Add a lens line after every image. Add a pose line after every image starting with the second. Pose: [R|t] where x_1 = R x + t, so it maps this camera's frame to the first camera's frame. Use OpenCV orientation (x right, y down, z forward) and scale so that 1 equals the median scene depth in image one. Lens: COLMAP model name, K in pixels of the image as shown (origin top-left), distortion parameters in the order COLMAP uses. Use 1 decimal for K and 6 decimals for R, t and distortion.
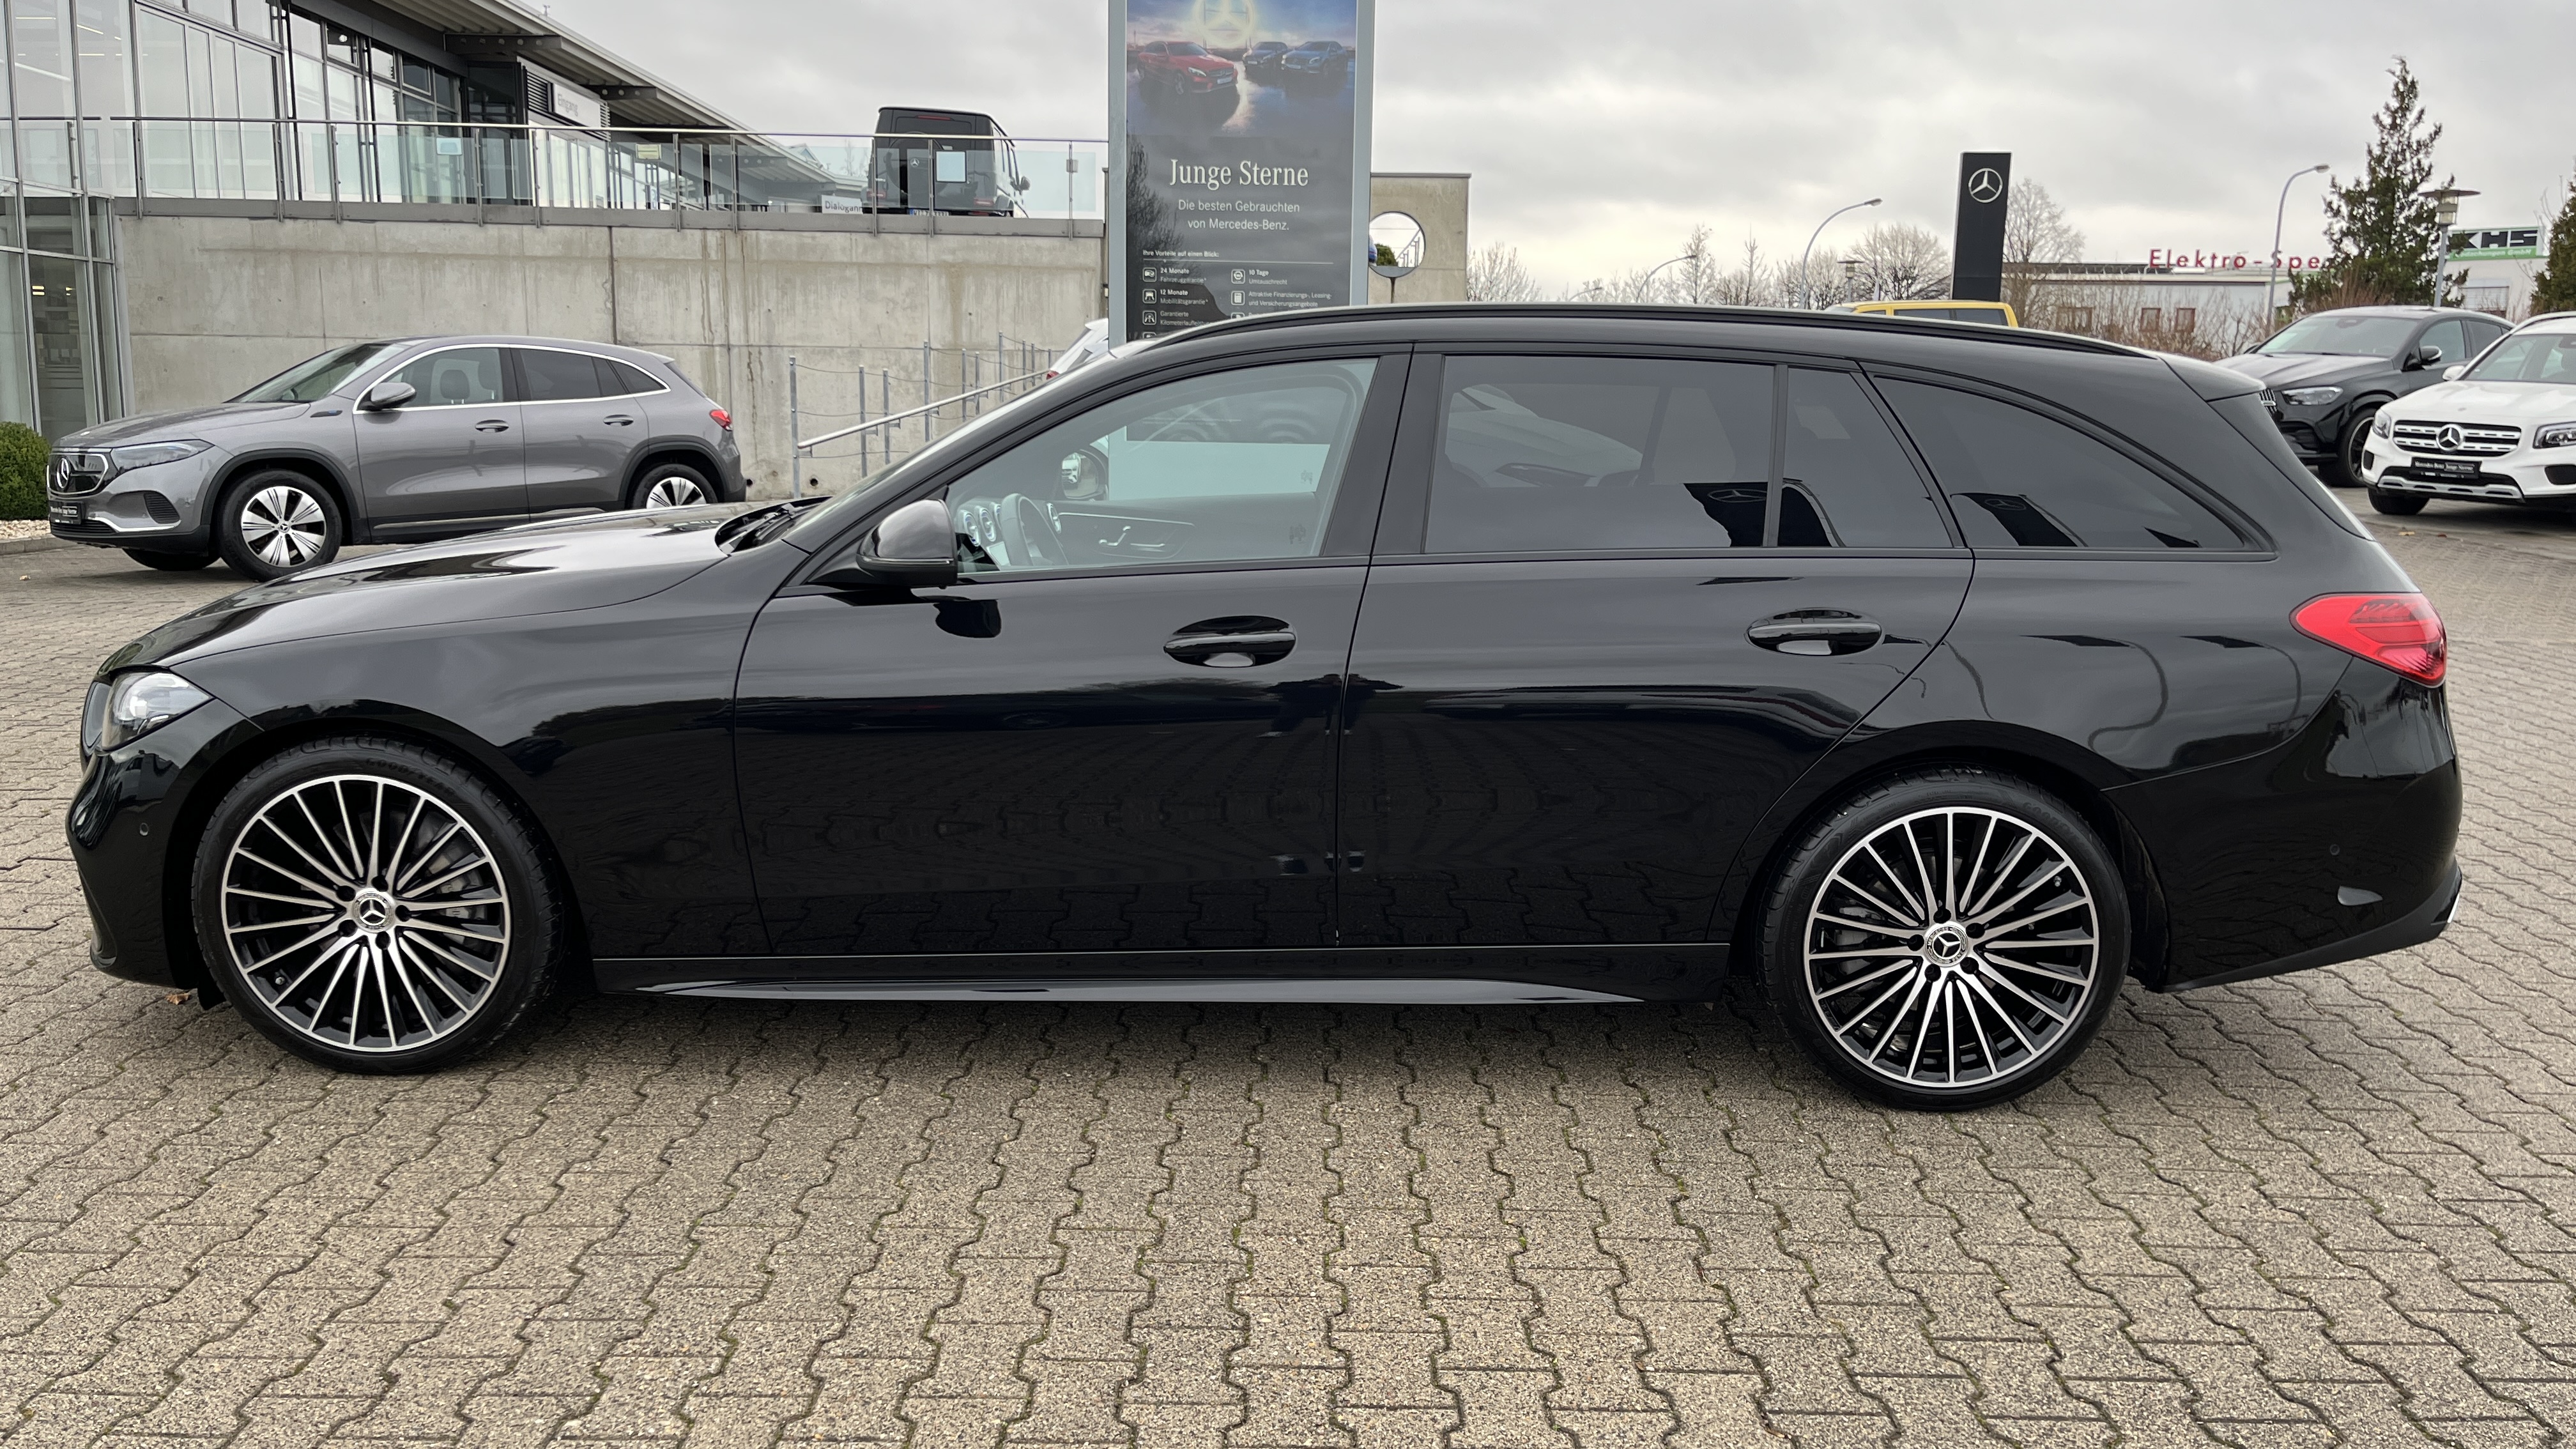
lens RADIAL K [[1940.5, 0, 1294.7], [0, 1940.5, 731.7], [0, 0, 1]] dist [0.080412, -0.114300]
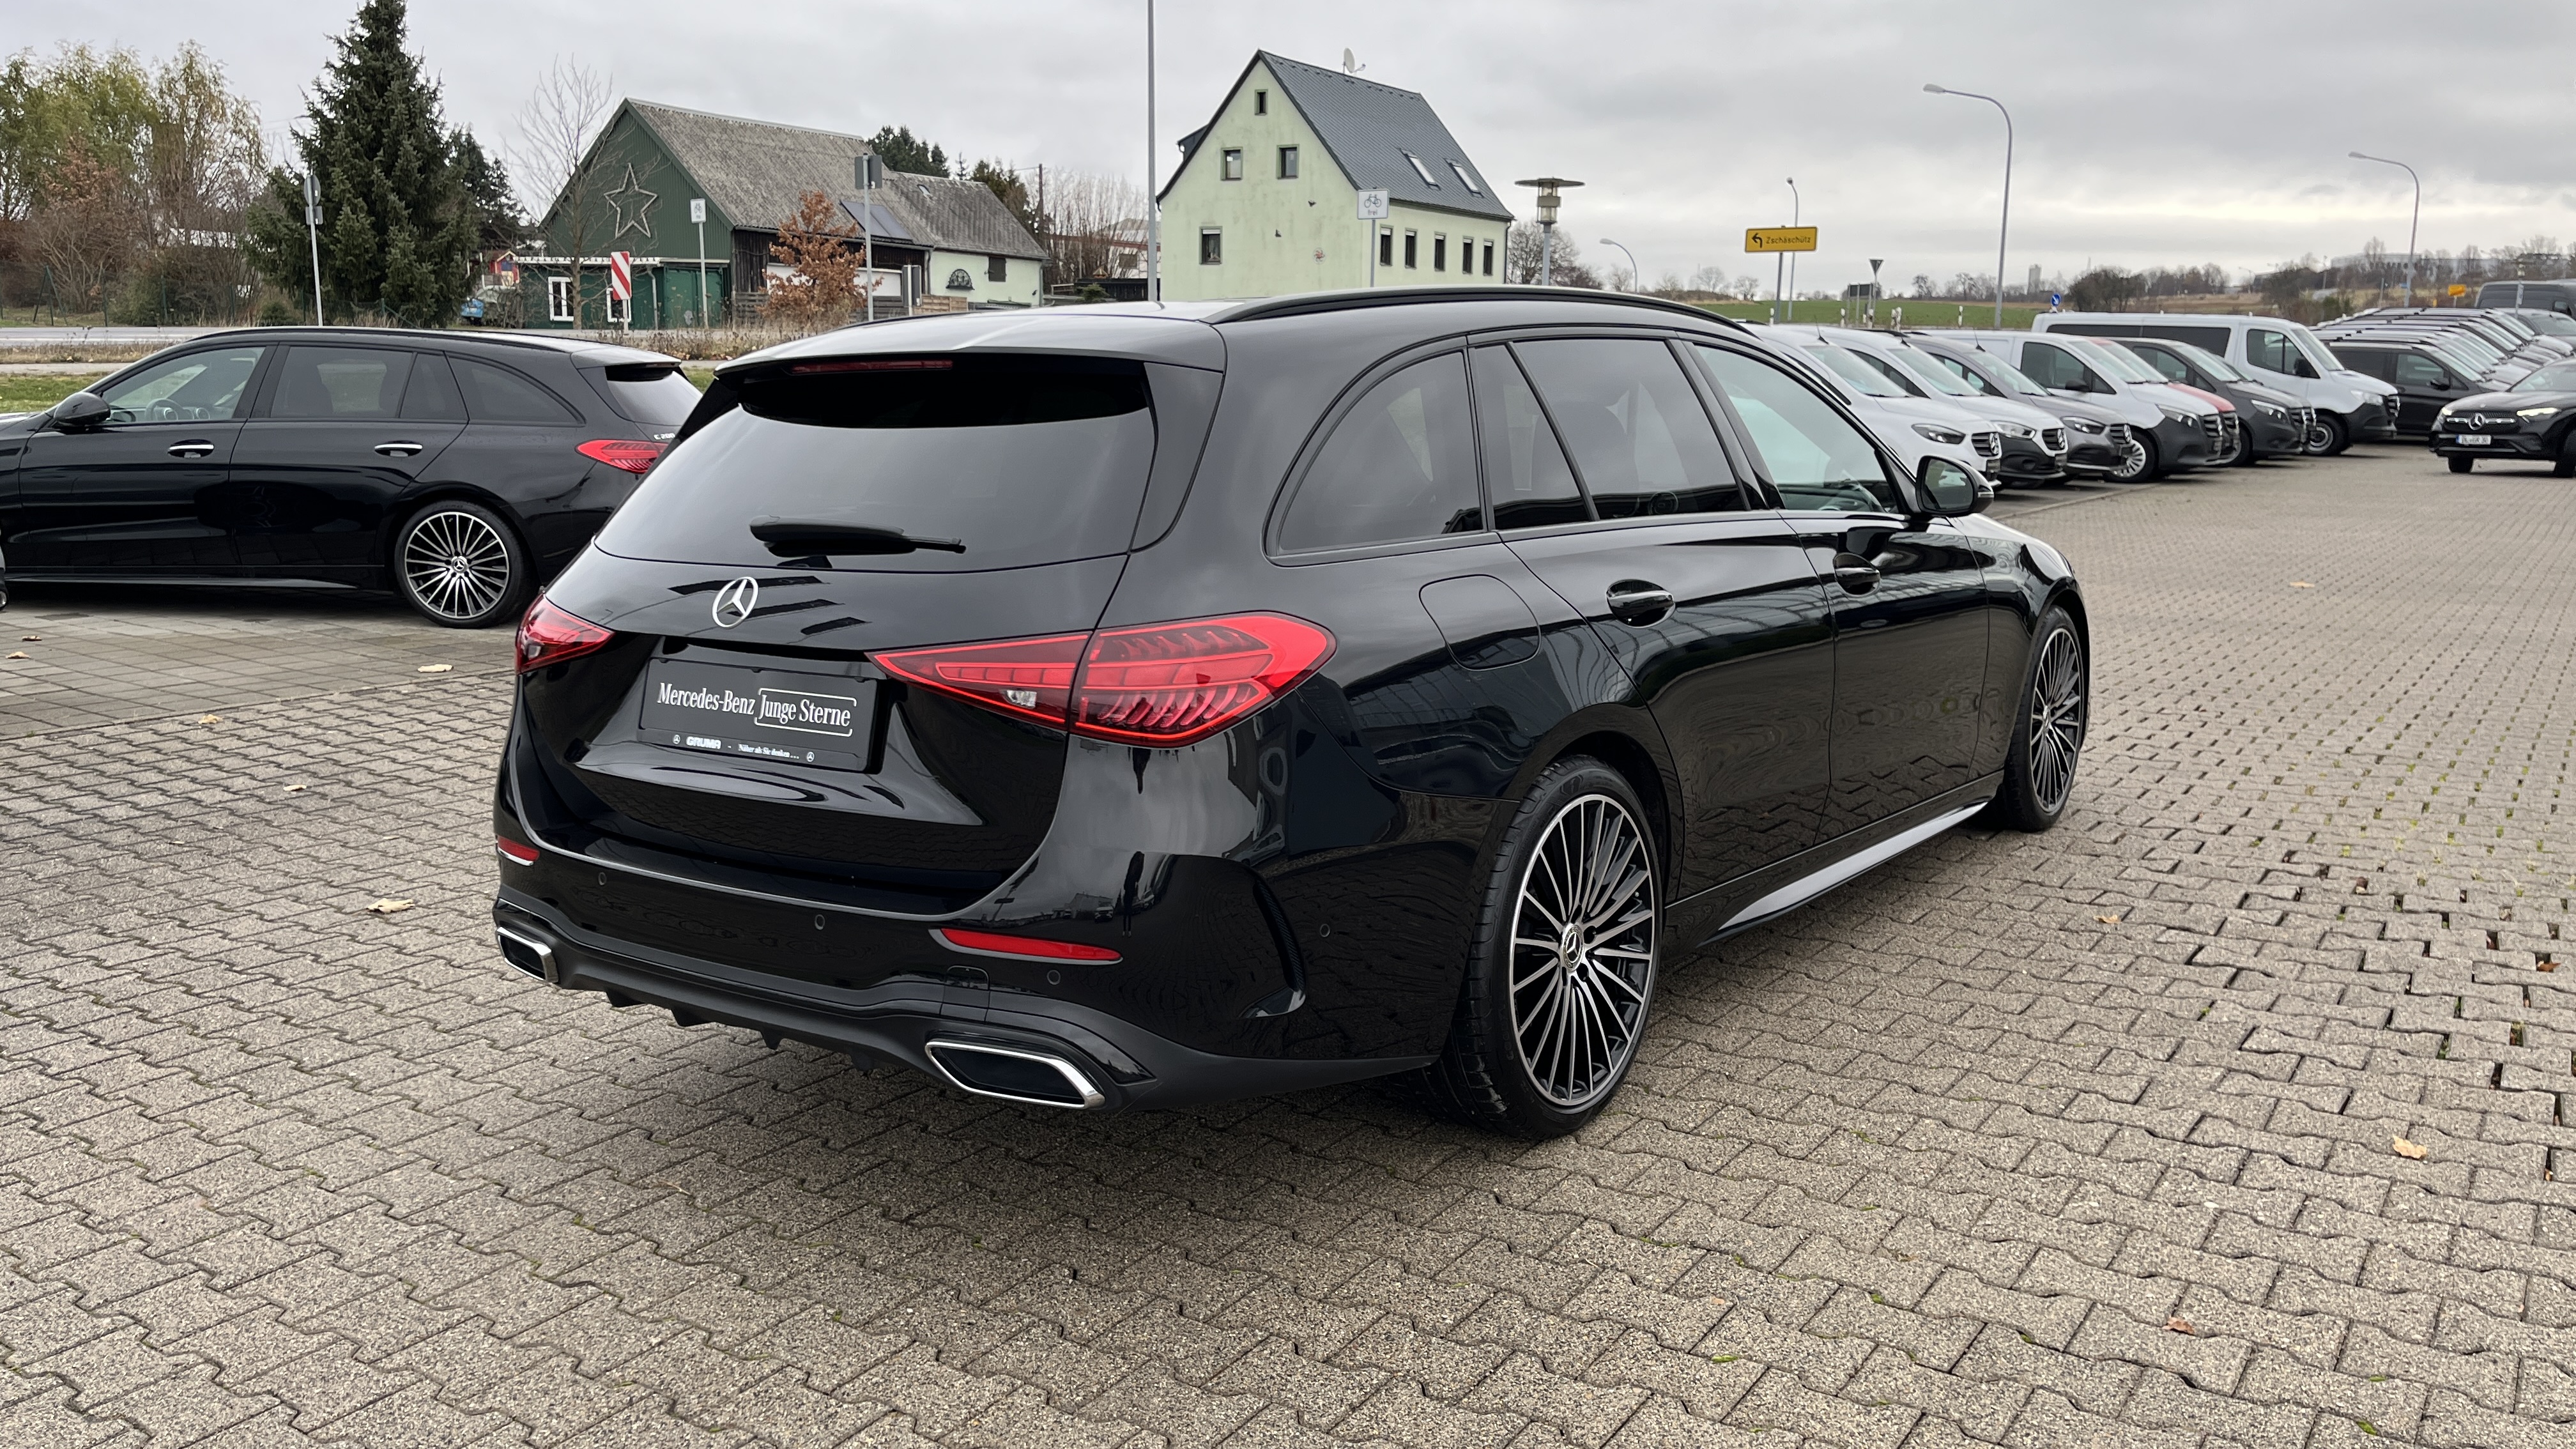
lens RADIAL K [[1940.5, 0, 1294.7], [0, 1940.5, 731.7], [0, 0, 1]] dist [0.080412, -0.114300]
pose [[-0.566725, 0.127259, -0.814020, 0.974704], [-0.153220, 0.954486, 0.255891, -0.255965], [0.809535, 0.269744, -0.521432, 1.538499]]
